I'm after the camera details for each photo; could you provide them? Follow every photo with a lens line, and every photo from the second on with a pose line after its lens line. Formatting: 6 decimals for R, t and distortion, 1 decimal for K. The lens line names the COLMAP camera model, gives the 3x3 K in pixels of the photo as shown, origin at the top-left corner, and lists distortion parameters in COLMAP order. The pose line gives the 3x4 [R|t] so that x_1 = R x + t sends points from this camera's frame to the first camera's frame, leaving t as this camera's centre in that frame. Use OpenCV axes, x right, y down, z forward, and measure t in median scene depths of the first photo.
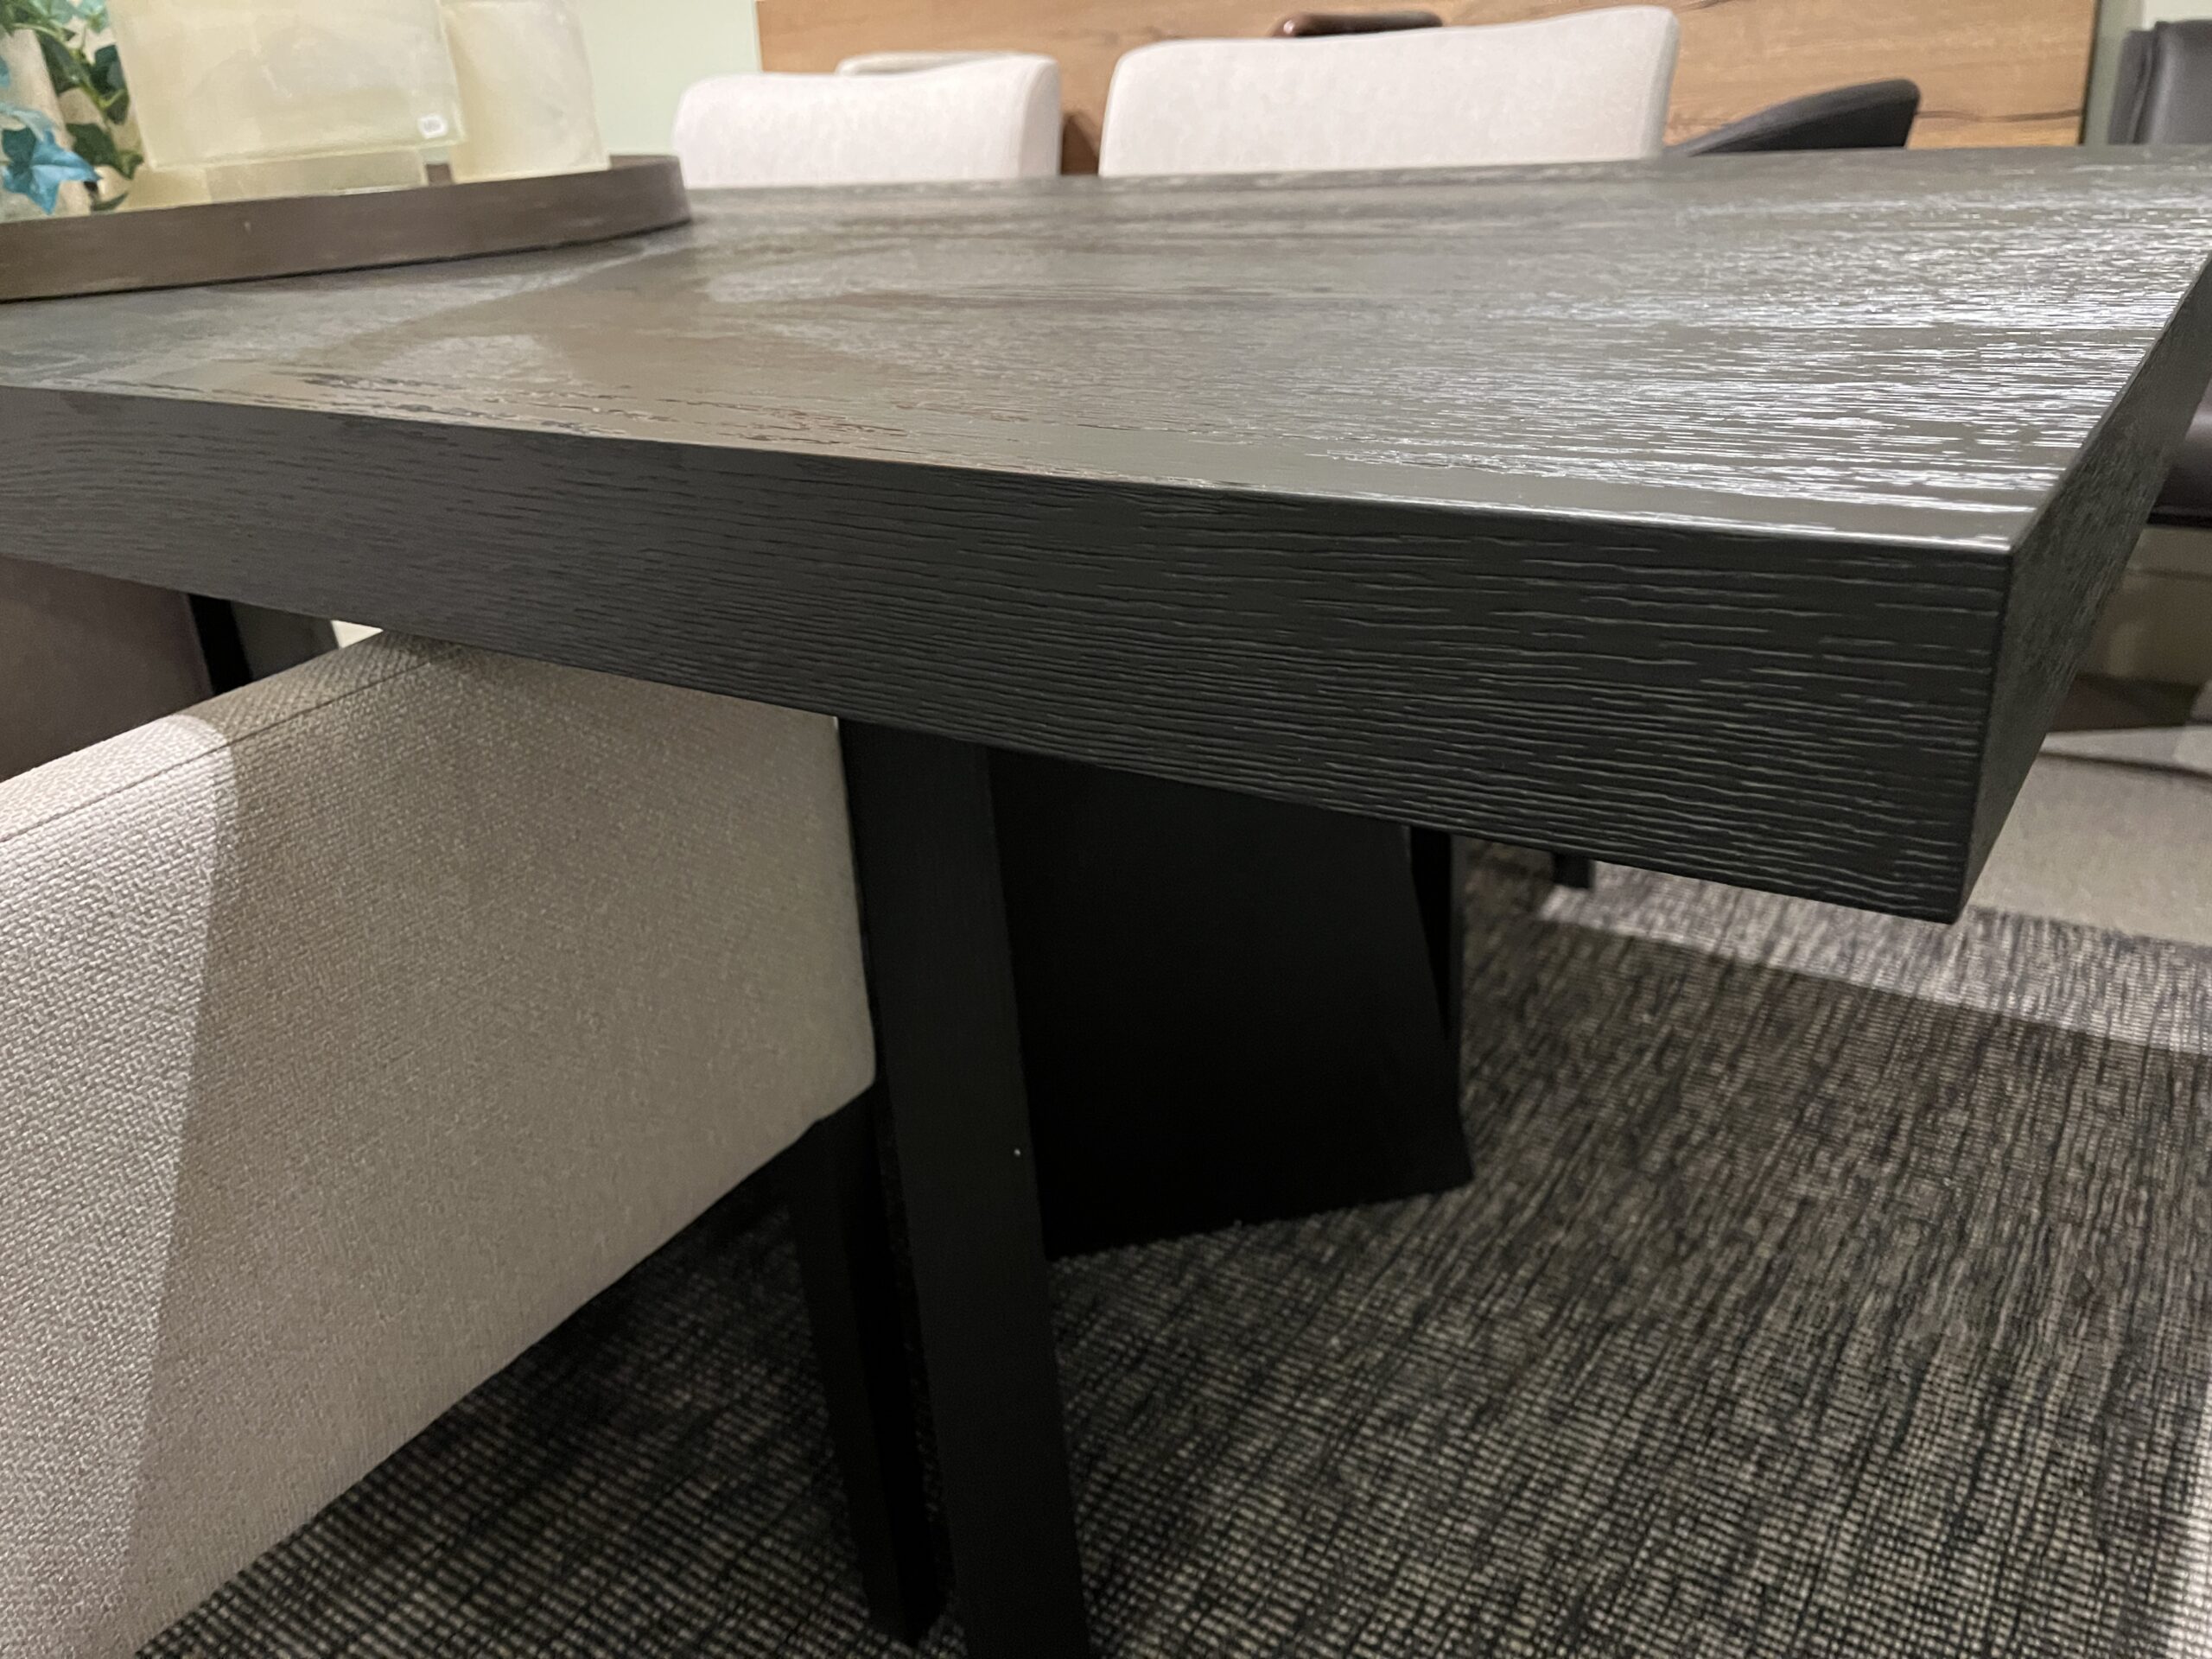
lens RADIAL K [[1704.8, 0, 1119.8], [0, 1704.8, 845.3], [0, 0, 1]] dist [0.072616, -0.091091]
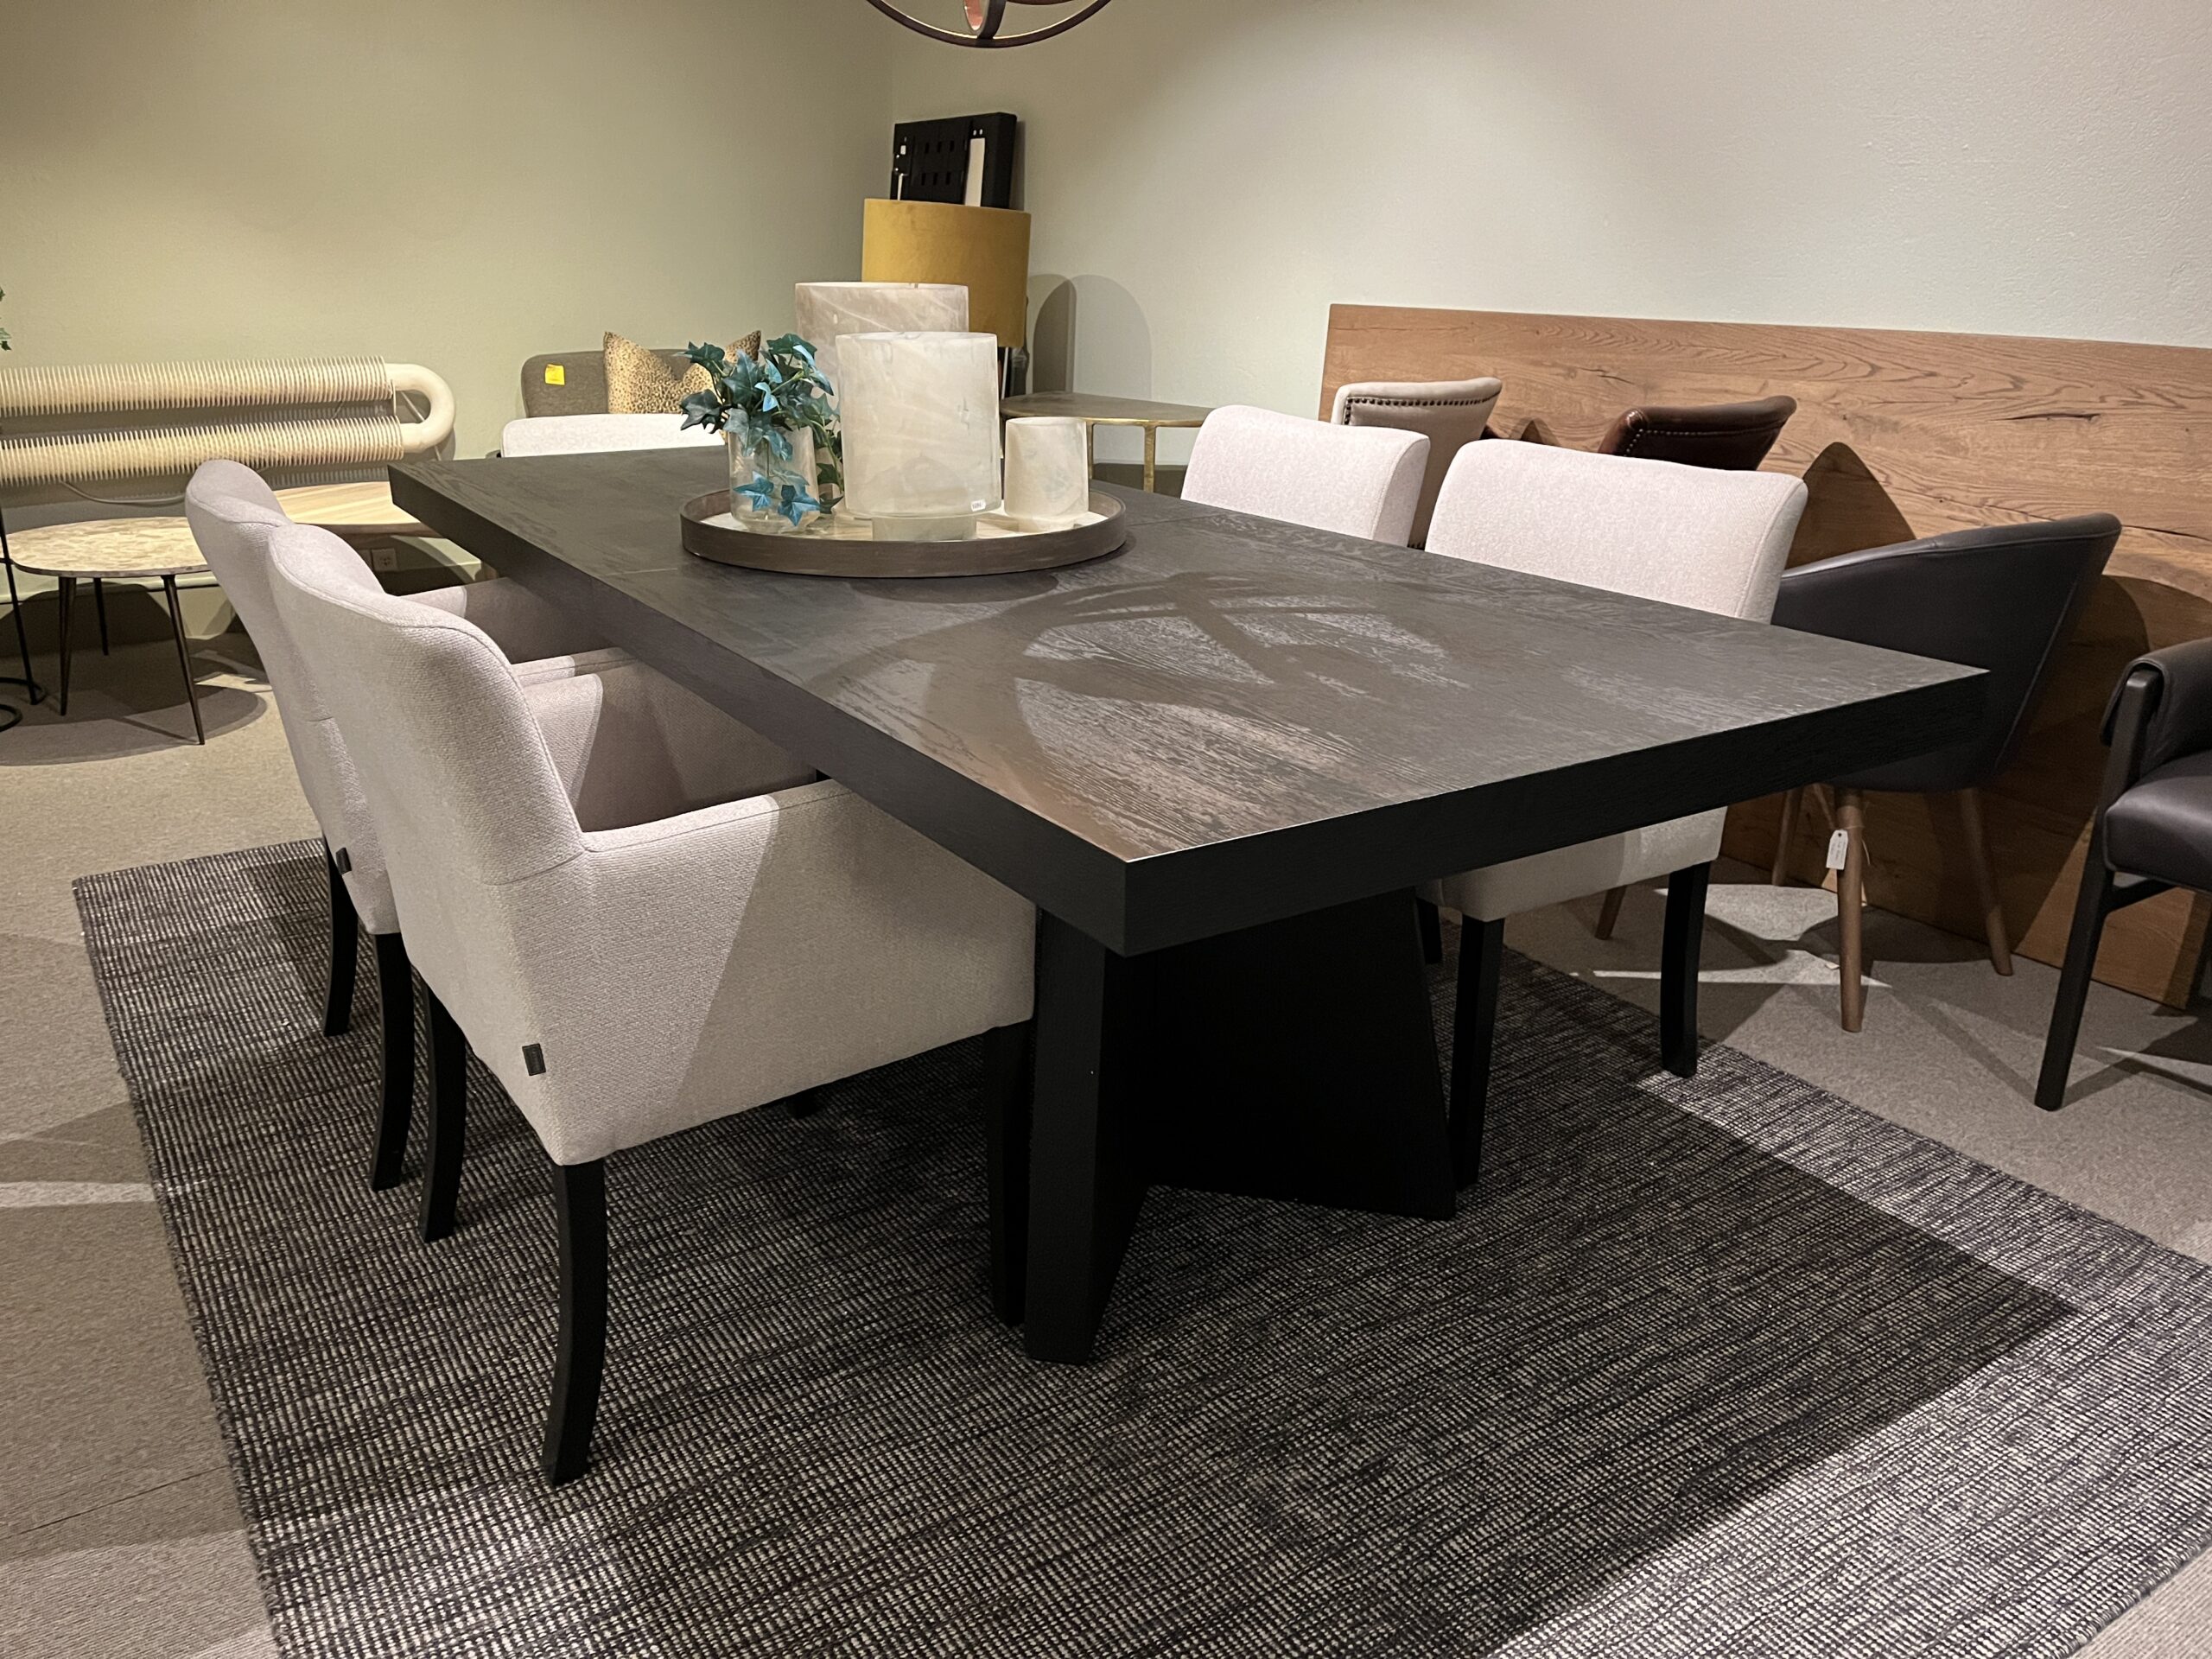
lens RADIAL K [[1704.8, 0, 1095.1], [0, 1704.8, 831.4], [0, 0, 1]] dist [0.072616, -0.091091]
pose [[0.914143, 0.197878, -0.353817, 0.423290], [-0.223203, 0.974253, -0.031815, -0.022806], [0.338411, 0.108056, 0.934774, -0.635393]]
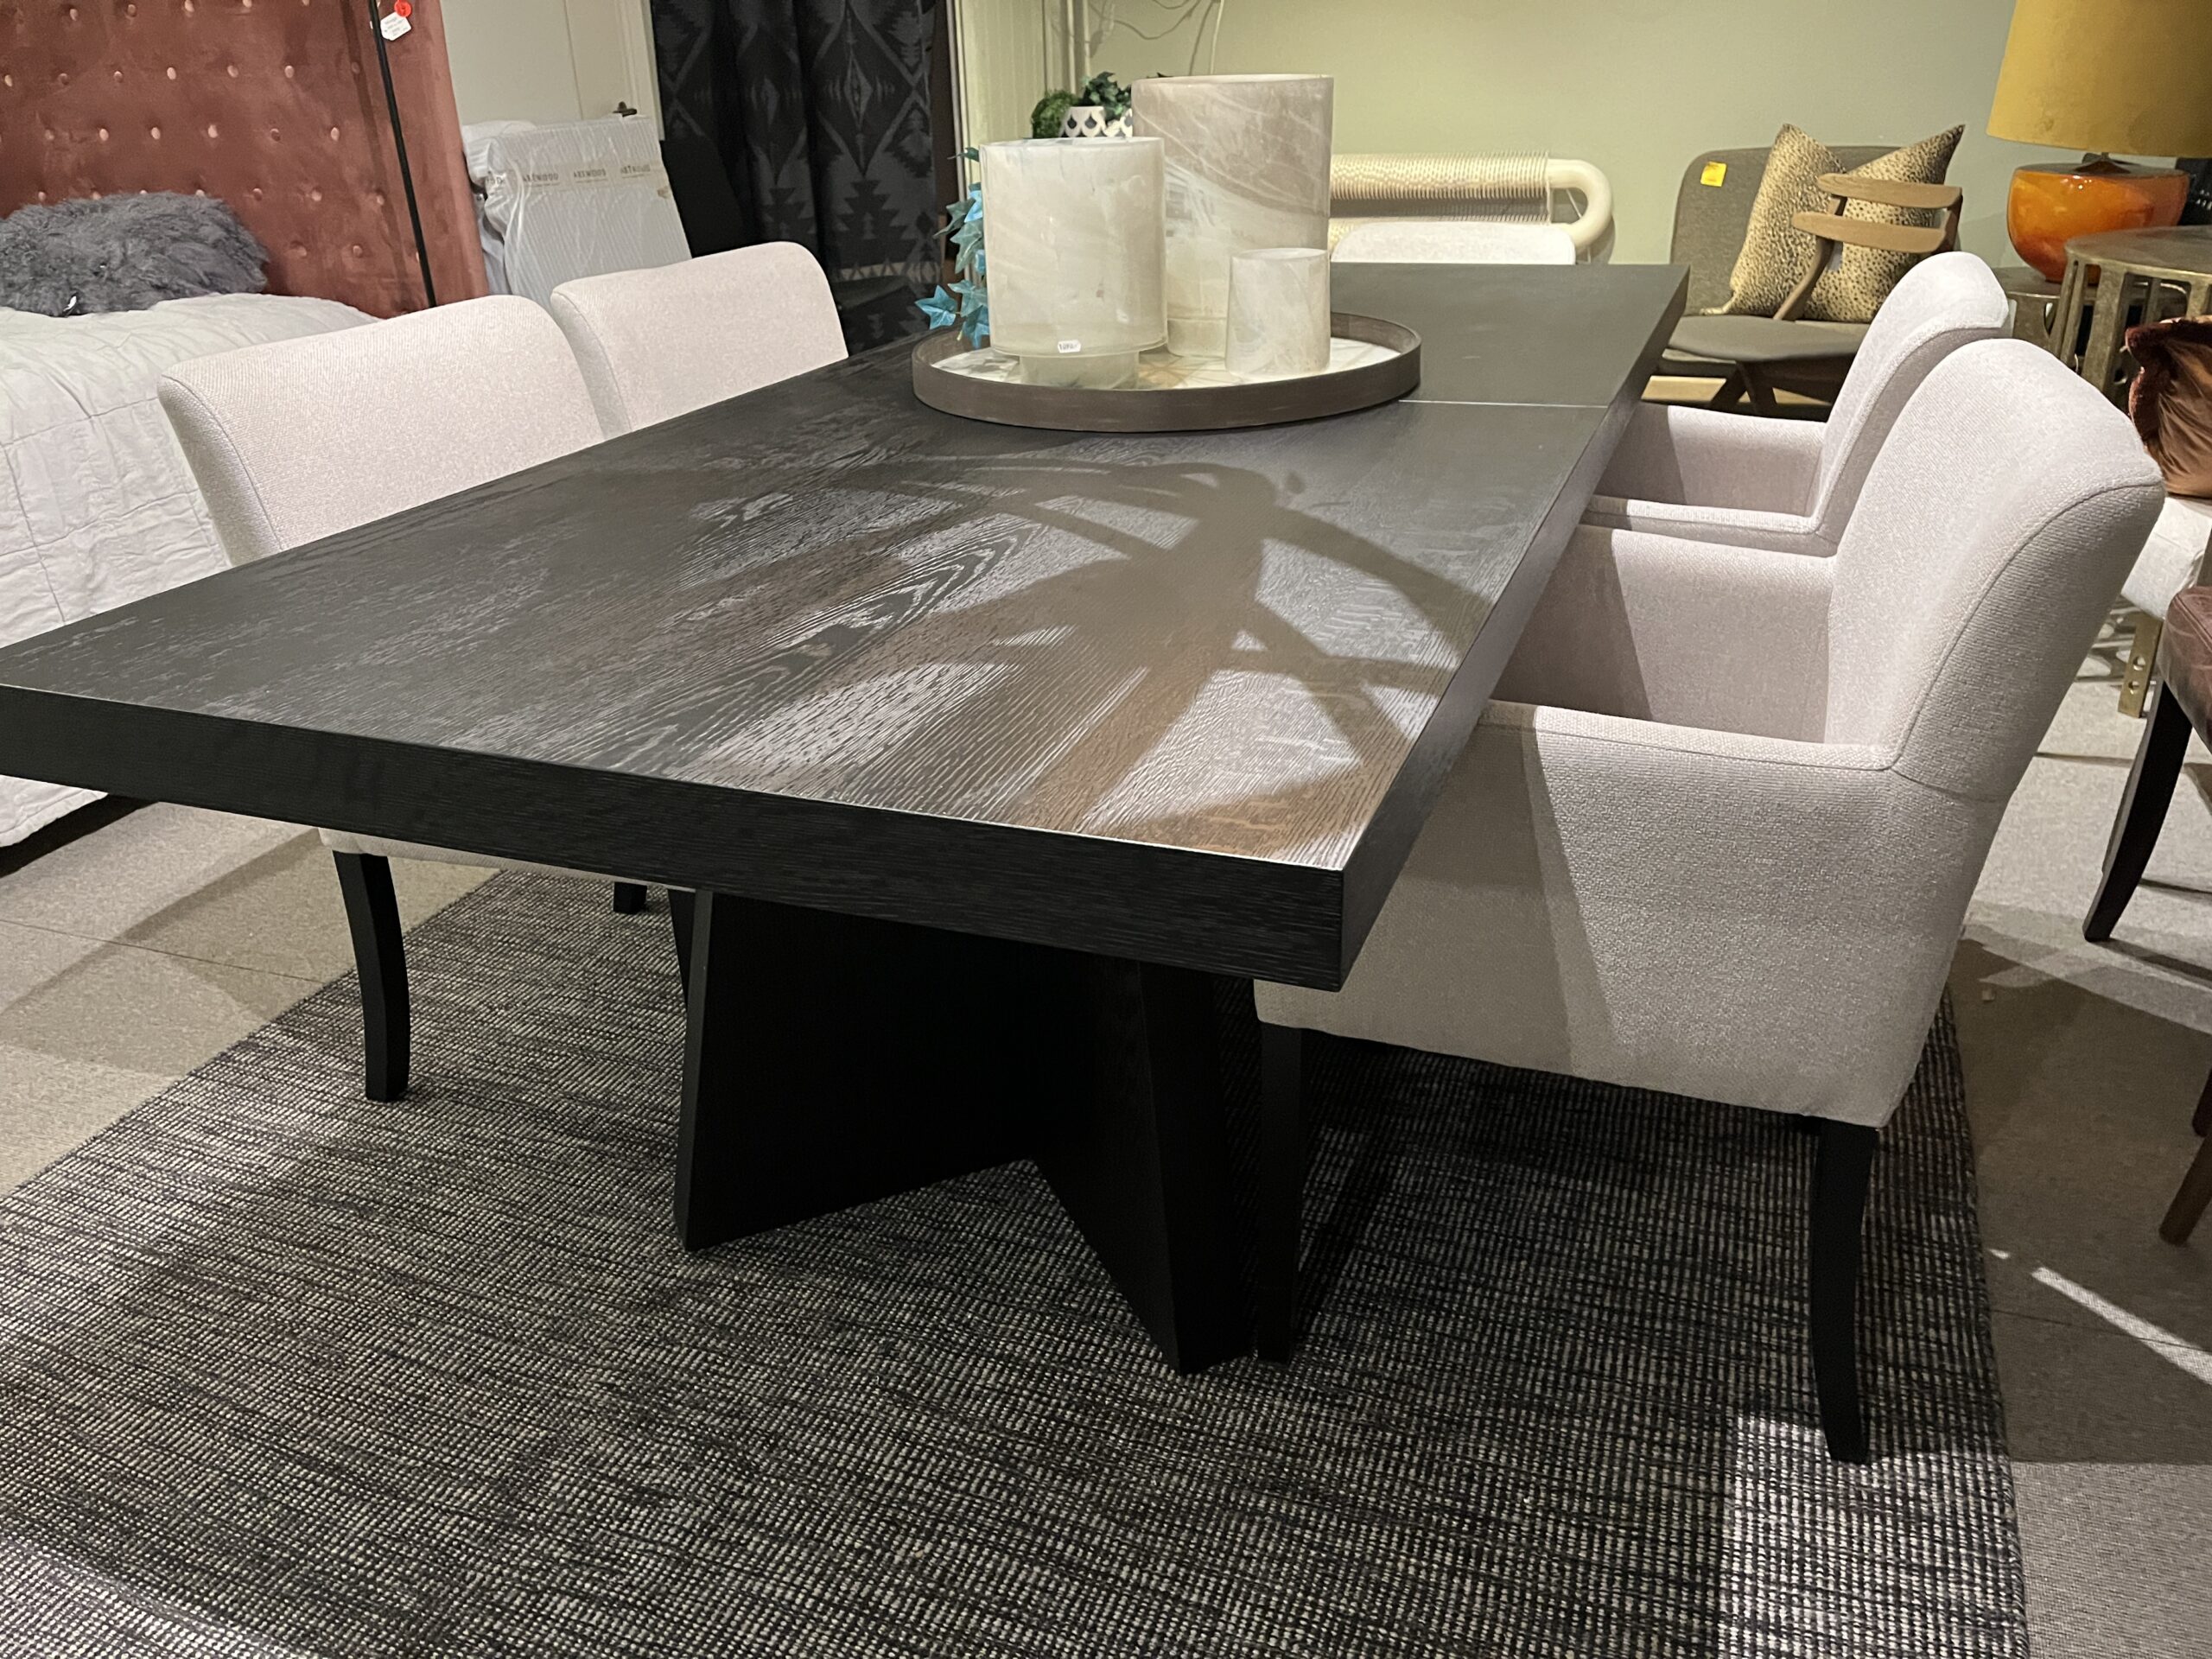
lens RADIAL K [[1704.8, 0, 1090.4], [0, 1704.8, 827.8], [0, 0, 1]] dist [0.072616, -0.091091]
pose [[0.211512, 0.462488, -0.861027, 1.110379], [-0.385732, 0.848948, 0.361245, -0.556669], [0.898039, 0.255718, 0.357959, 0.481209]]
